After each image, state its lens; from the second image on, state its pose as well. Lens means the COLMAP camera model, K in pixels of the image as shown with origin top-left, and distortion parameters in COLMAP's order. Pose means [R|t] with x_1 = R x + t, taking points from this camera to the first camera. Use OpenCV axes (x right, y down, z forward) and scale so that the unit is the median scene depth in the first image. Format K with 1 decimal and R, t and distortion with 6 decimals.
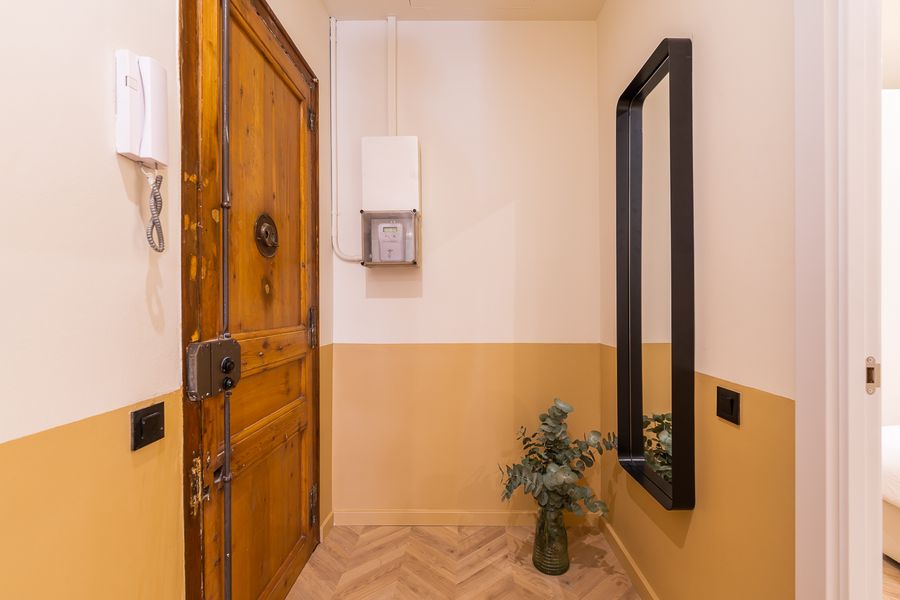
lens RADIAL K [[377.6, 0, 462.4], [0, 377.6, 304.6], [0, 0, 1]] dist [-0.000420, -0.000134]
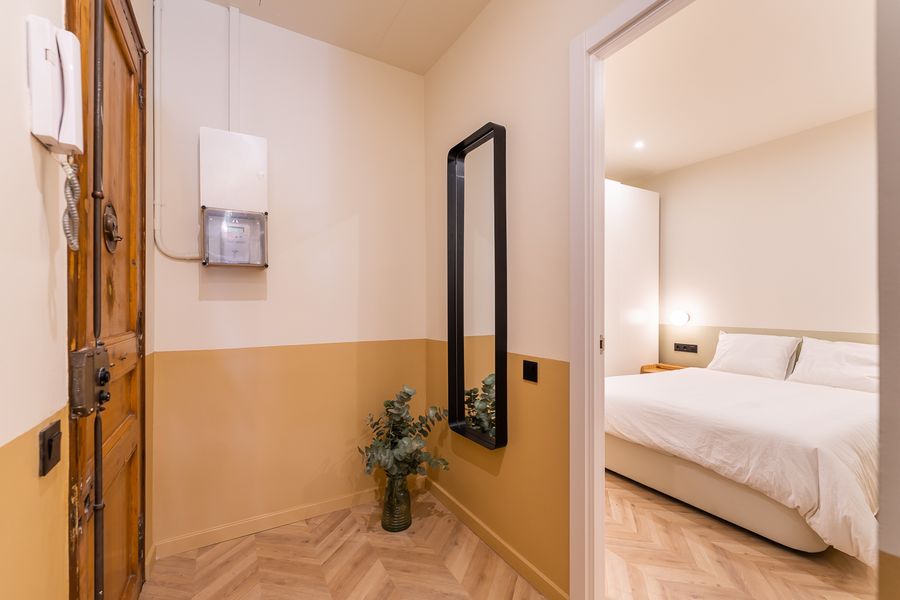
lens RADIAL K [[368.8, 0, 445.8], [0, 368.8, 306.2], [0, 0, 1]] dist [0.000201, -0.000268]
pose [[0.863936, 0.001244, 0.503599, -0.227181], [0.000093, 0.999997, -0.002628, -0.001002], [-0.503601, 0.002317, 0.863933, -0.093110]]
